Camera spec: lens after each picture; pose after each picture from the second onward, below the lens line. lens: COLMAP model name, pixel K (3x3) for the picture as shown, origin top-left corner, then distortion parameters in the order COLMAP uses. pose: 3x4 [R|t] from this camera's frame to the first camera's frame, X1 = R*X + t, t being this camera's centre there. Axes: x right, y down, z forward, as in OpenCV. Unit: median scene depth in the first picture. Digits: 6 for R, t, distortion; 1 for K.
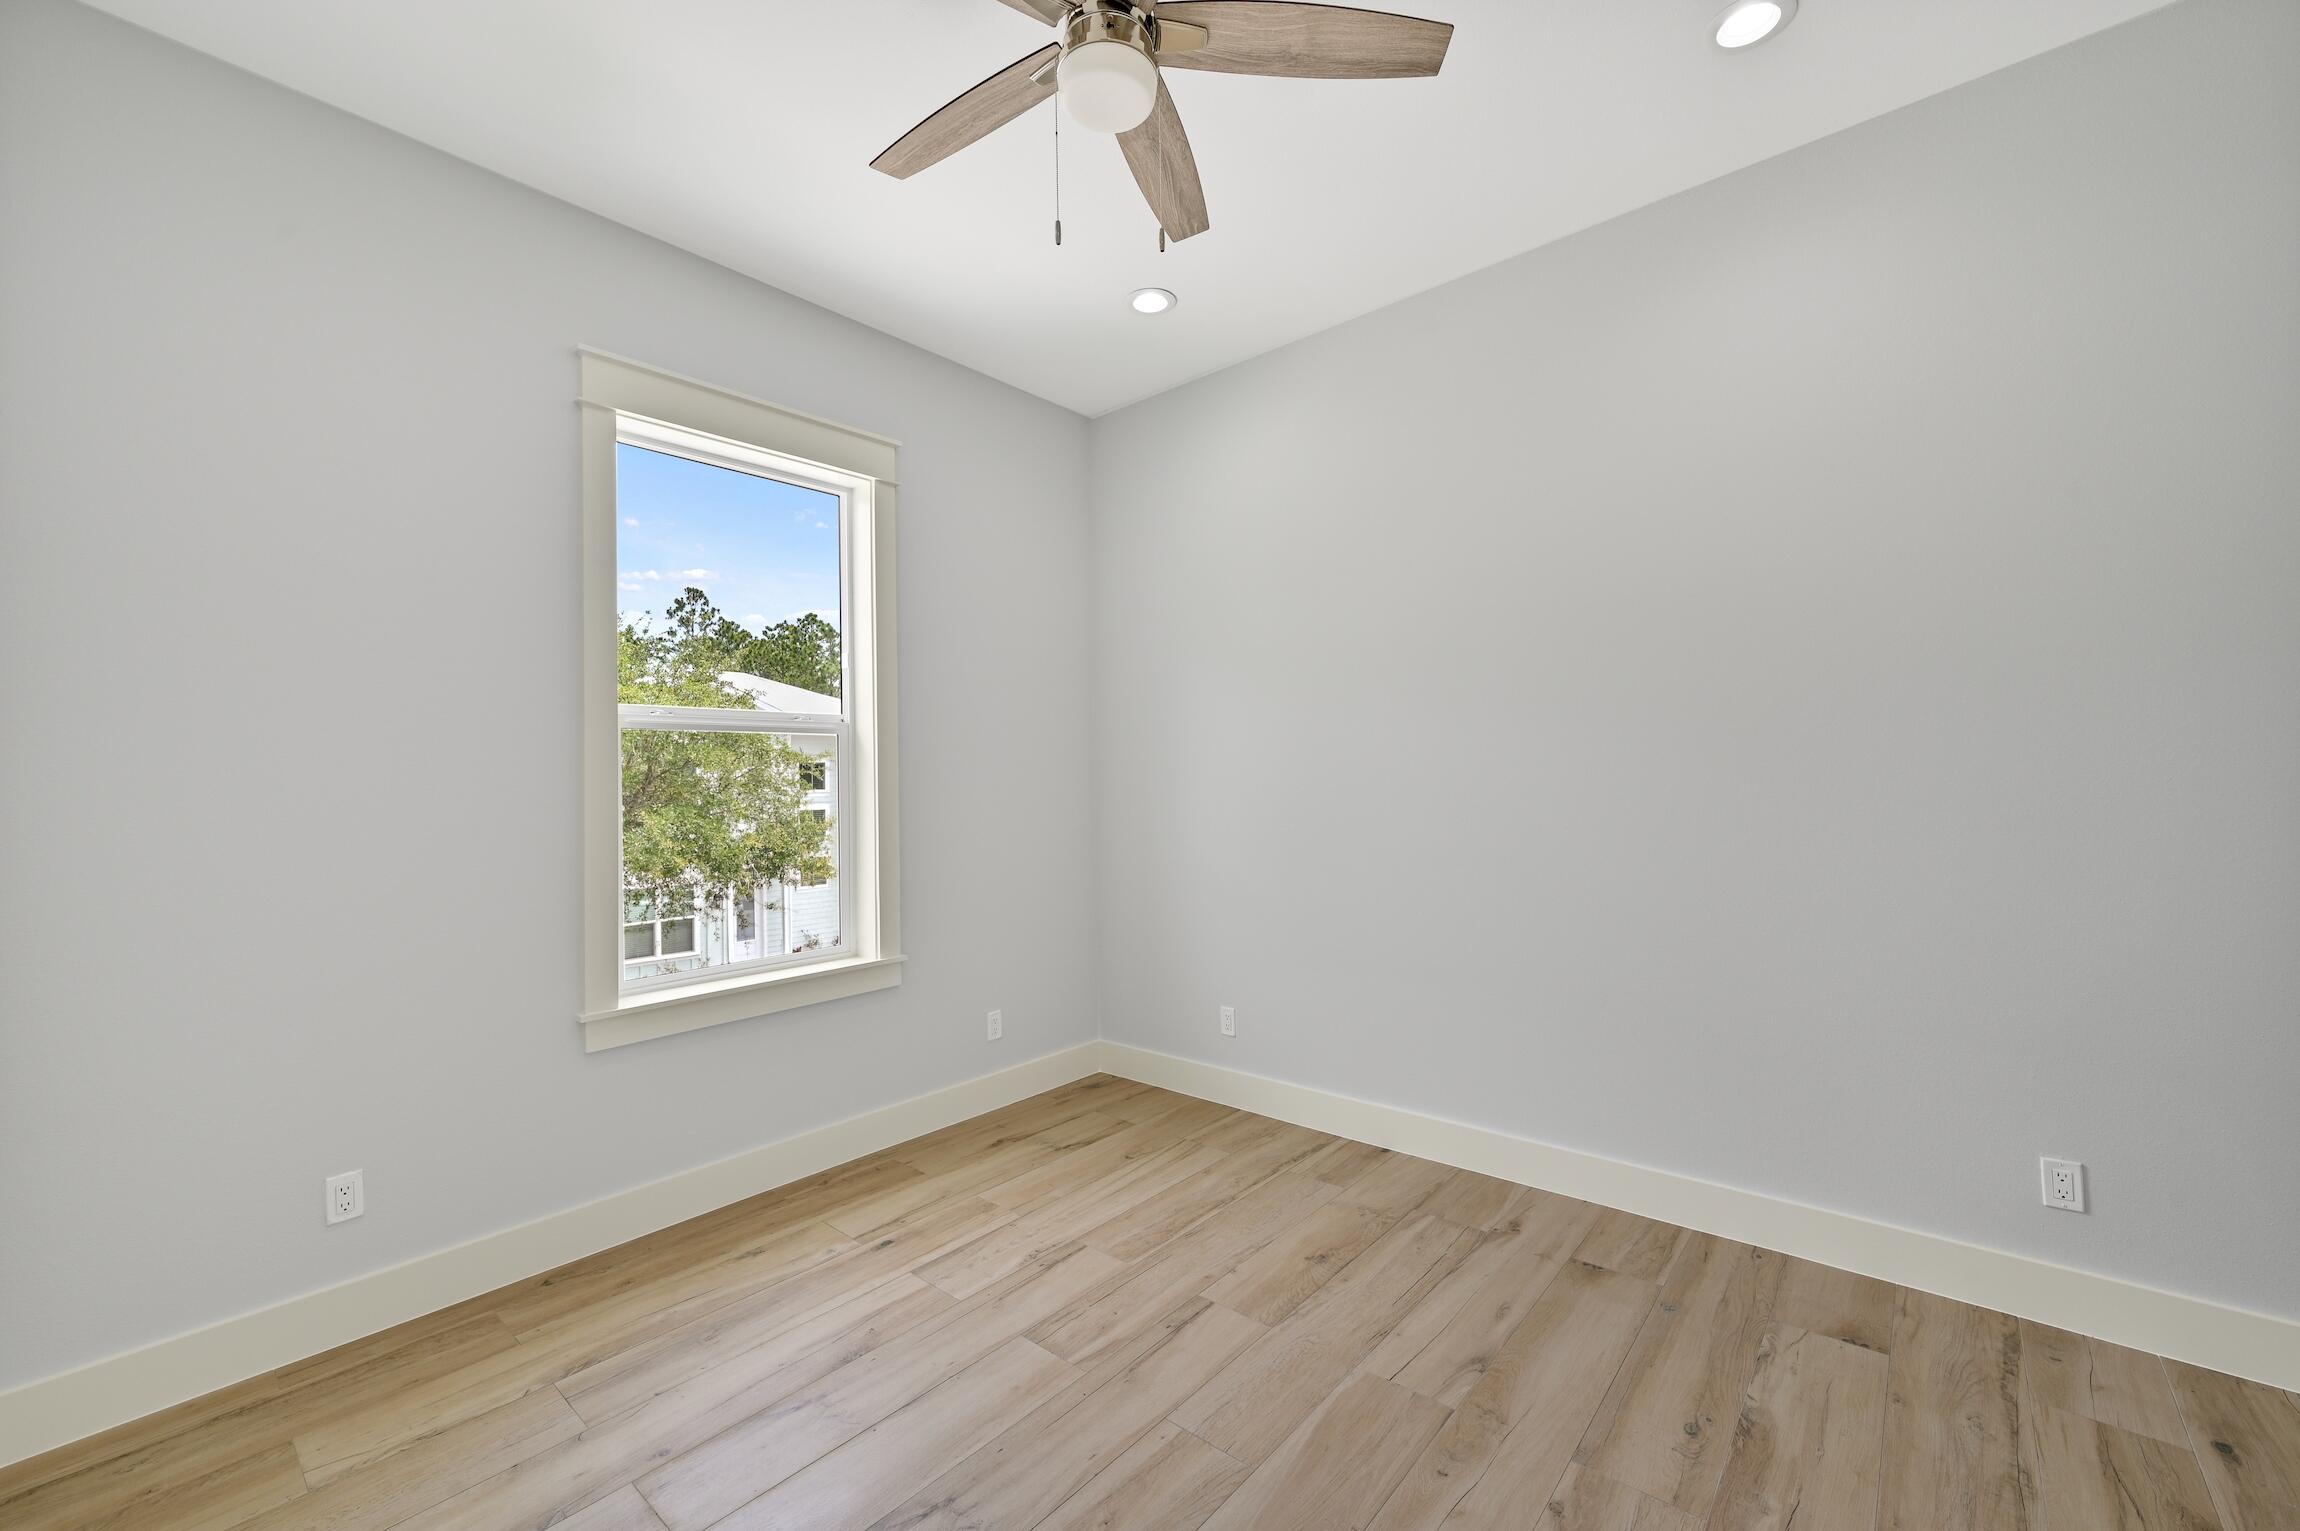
lens RADIAL K [[927.0, 0, 1143.9], [0, 927.0, 767.5], [0, 0, 1]] dist [-0.001930, -0.000159]
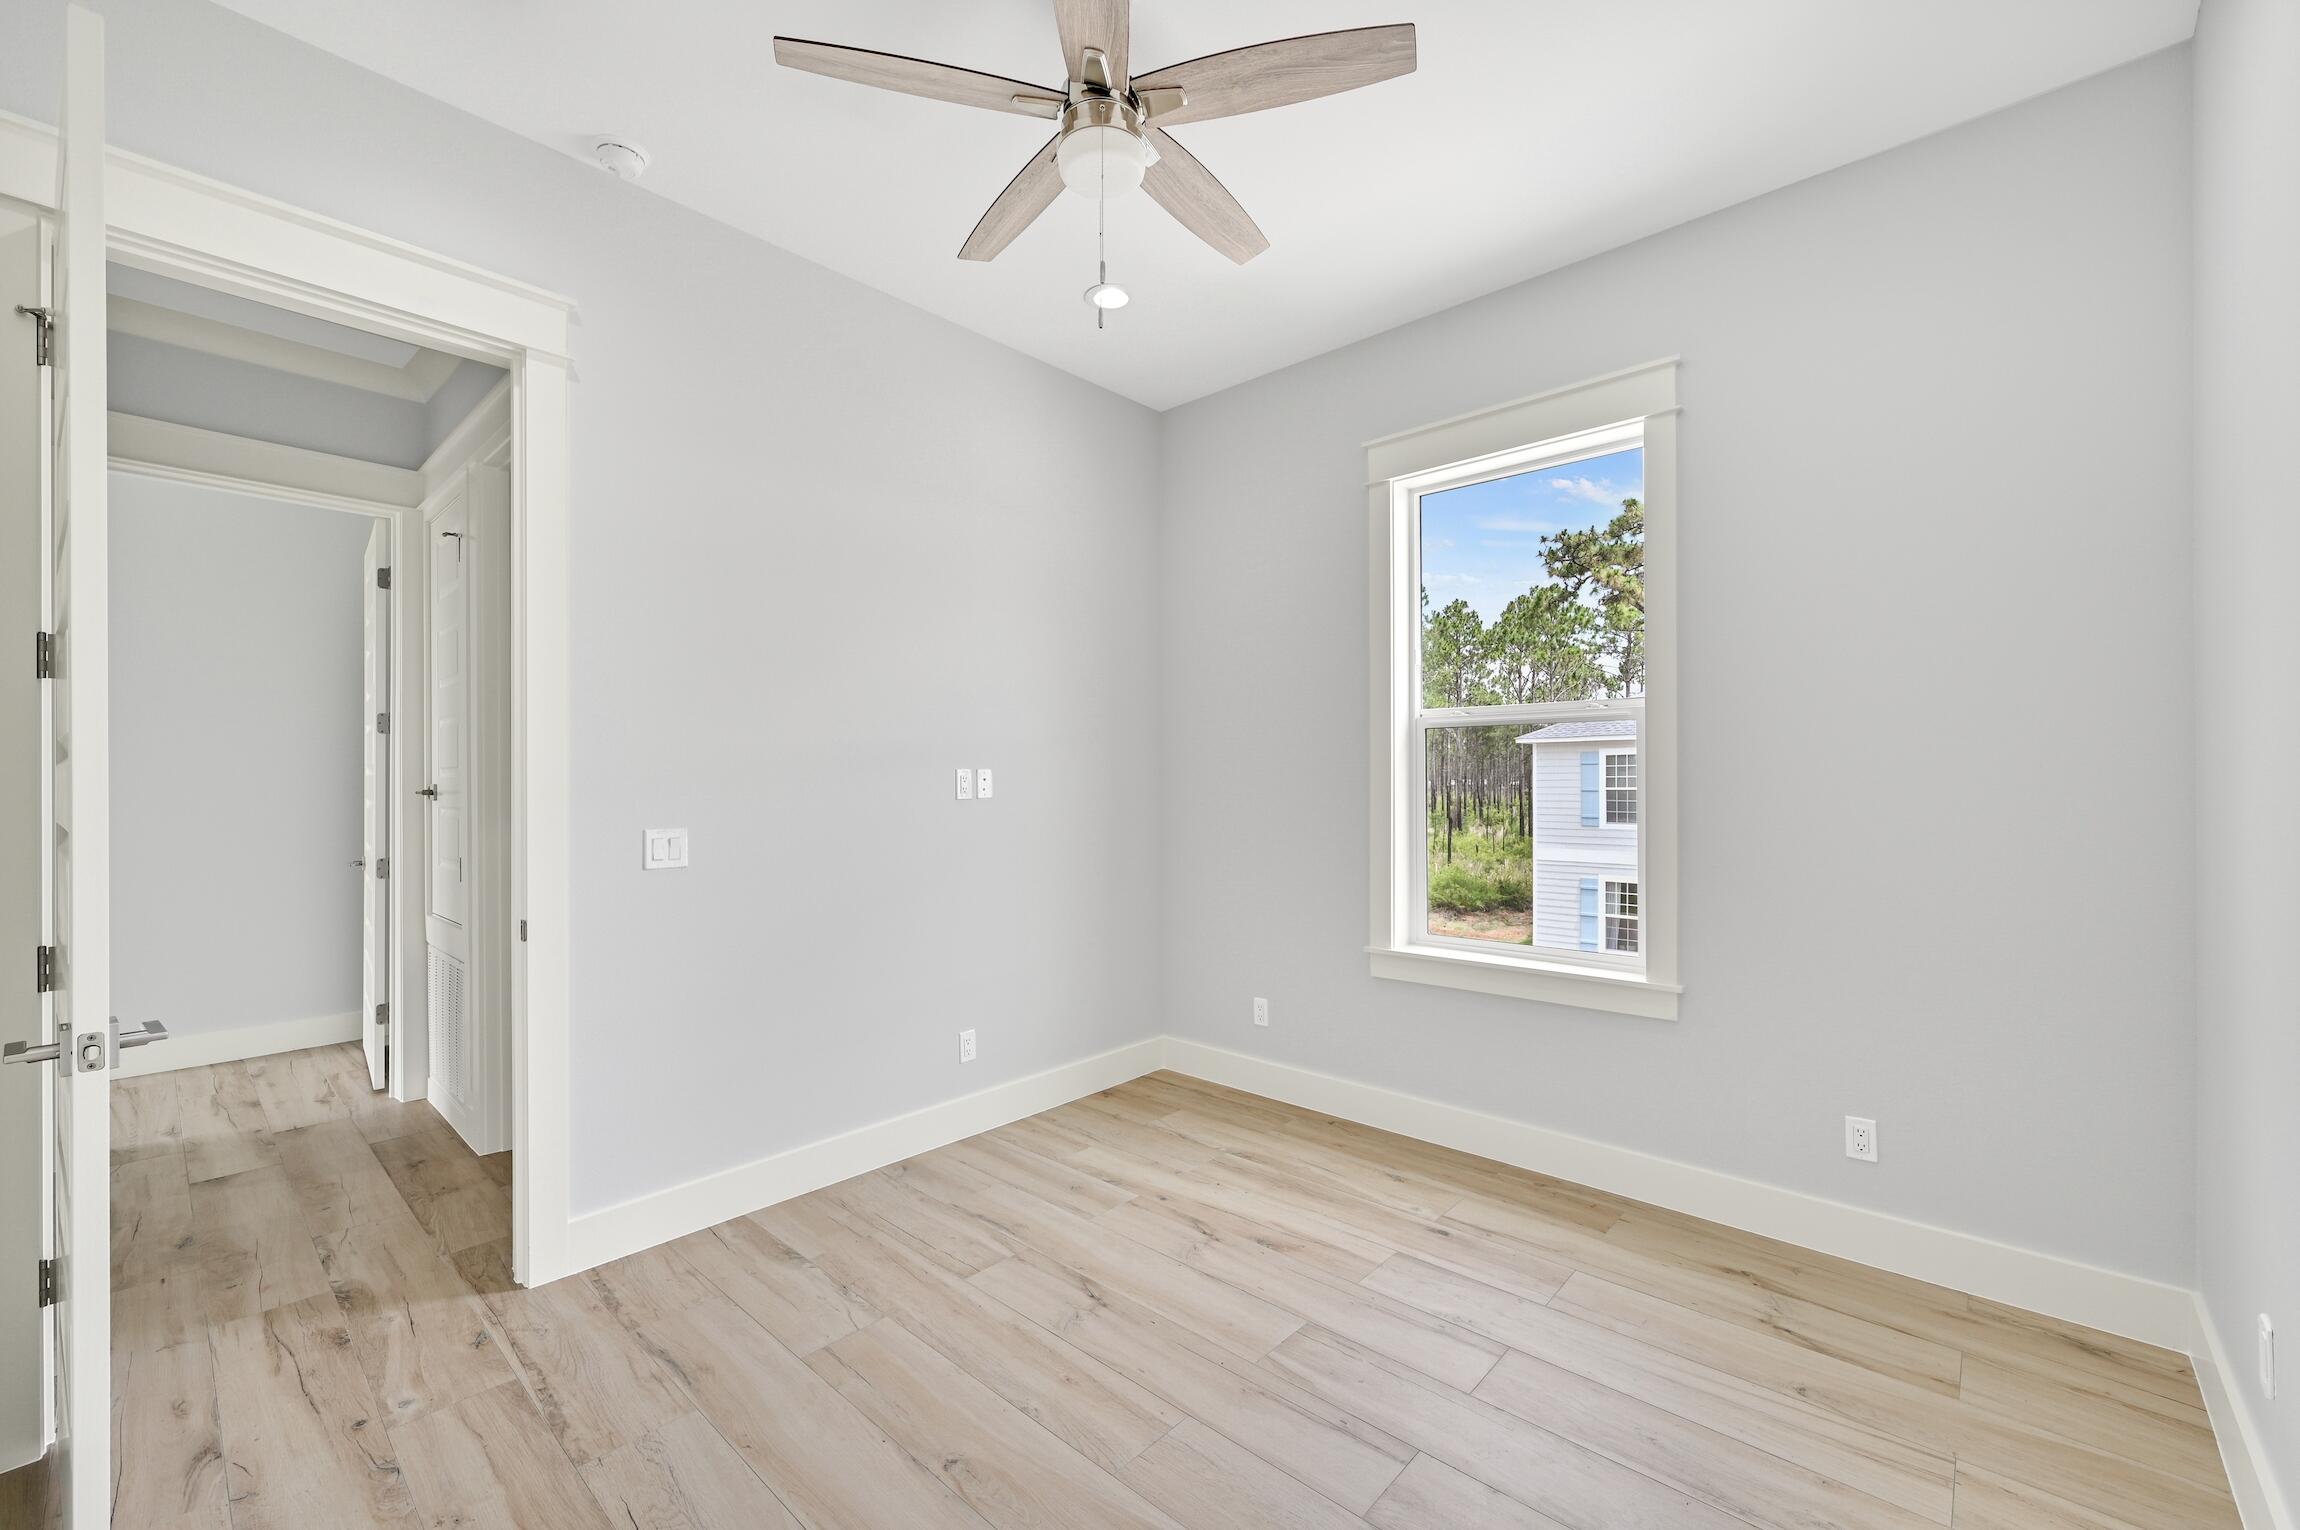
lens RADIAL K [[927.0, 0, 1143.9], [0, 927.0, 767.0], [0, 0, 1]] dist [-0.001930, -0.000159]
pose [[-0.033998, 0.003781, -0.999415, 0.732981], [0.015845, 0.999869, 0.003243, 0.000906], [0.999296, -0.015725, -0.034054, 0.717879]]
